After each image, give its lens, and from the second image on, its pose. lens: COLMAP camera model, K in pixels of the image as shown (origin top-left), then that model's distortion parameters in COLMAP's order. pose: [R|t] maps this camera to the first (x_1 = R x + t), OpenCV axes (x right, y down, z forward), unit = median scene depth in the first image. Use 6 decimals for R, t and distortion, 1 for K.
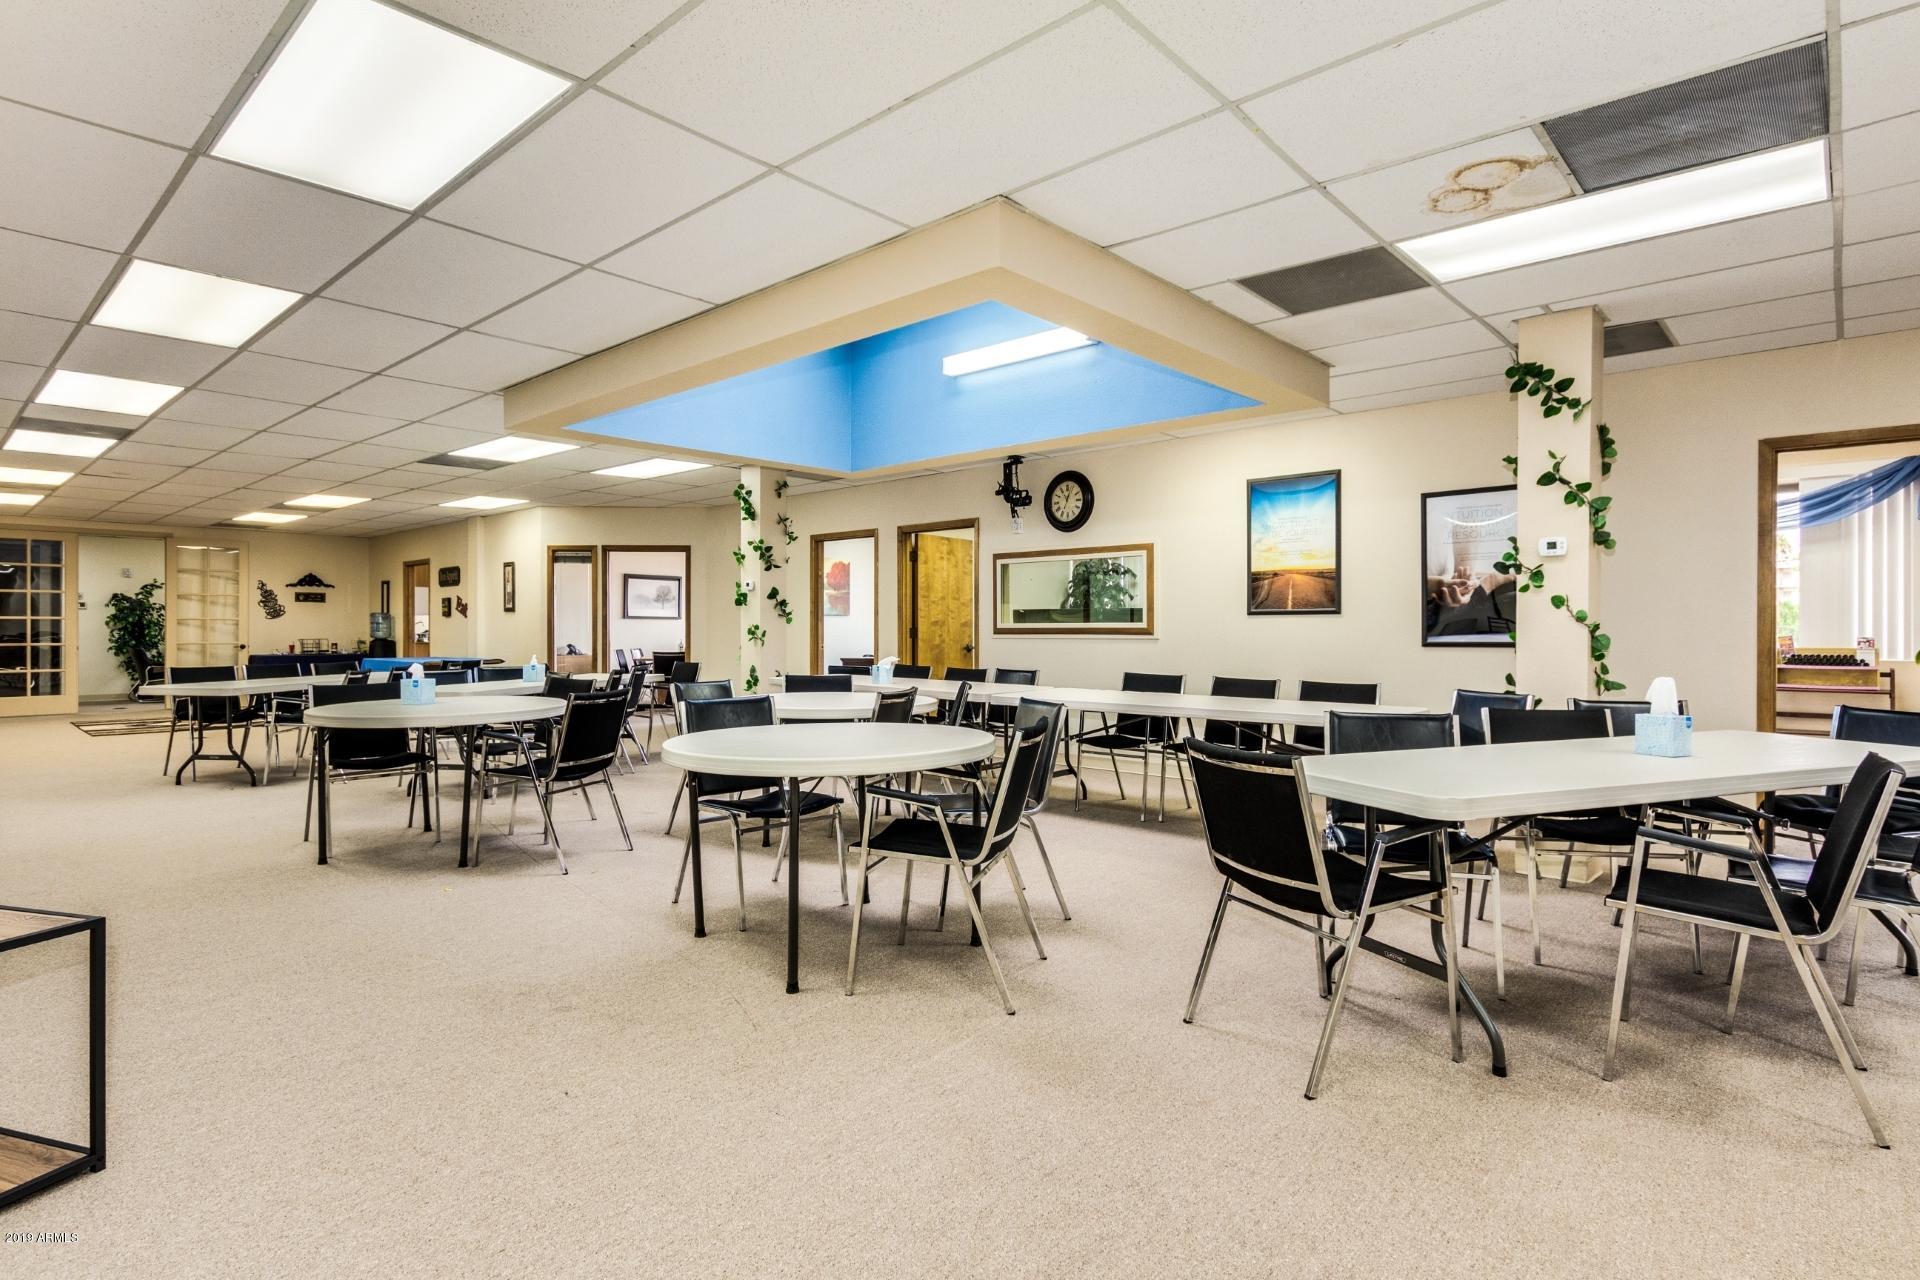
lens RADIAL K [[968.2, 0, 960.0], [0, 968.2, 640.0], [0, 0, 1]] dist [0.042589, -0.028200]
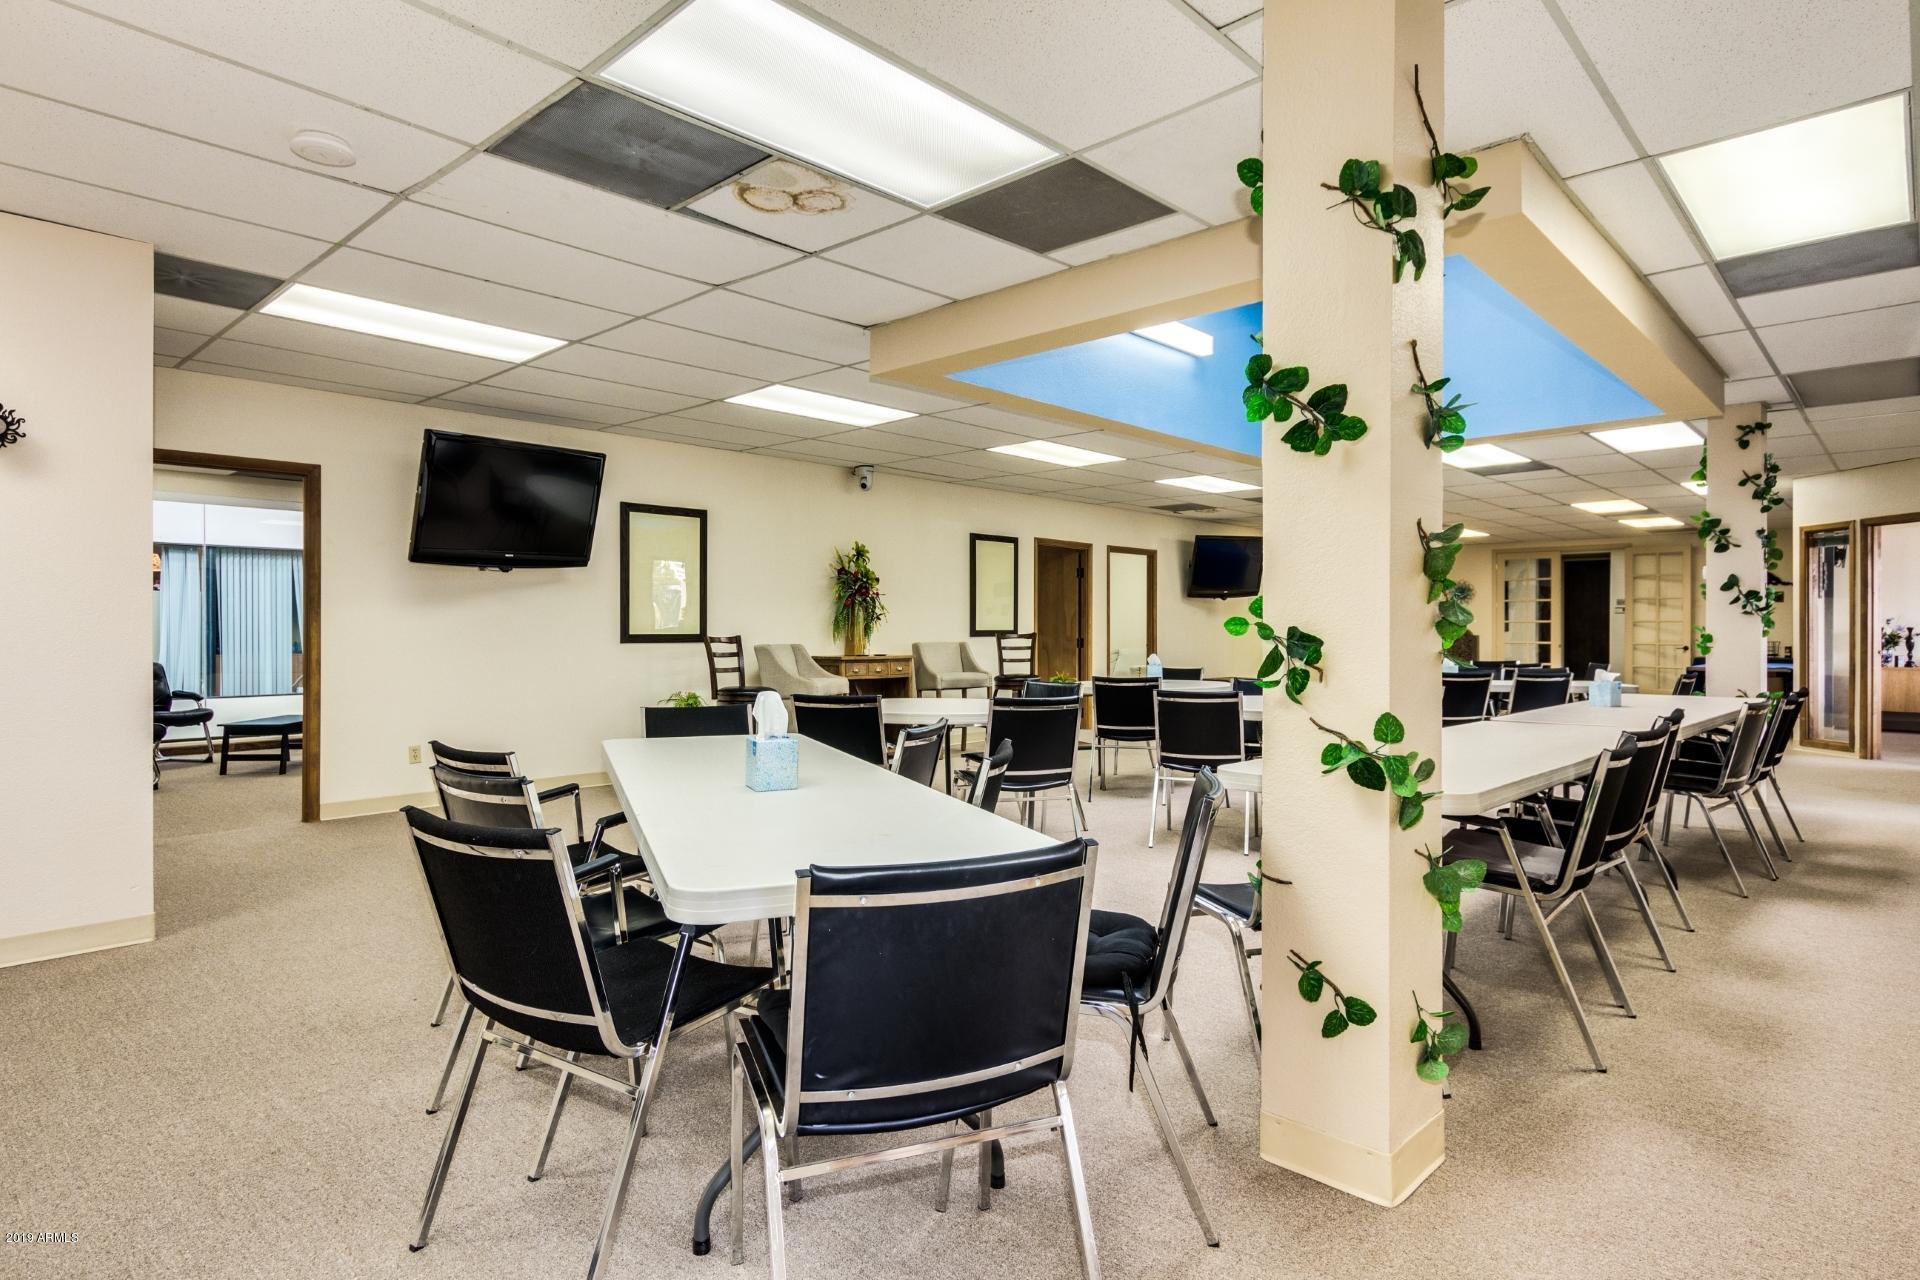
lens RADIAL K [[1047.4, 0, 960.0], [0, 1047.4, 640.0], [0, 0, 1]] dist [-0.001886, -0.000364]
pose [[-0.017190, 0.011428, -0.999787, 1.186285], [-0.014487, 0.999827, 0.011678, -0.011726], [0.999747, 0.014685, -0.017021, 0.879039]]
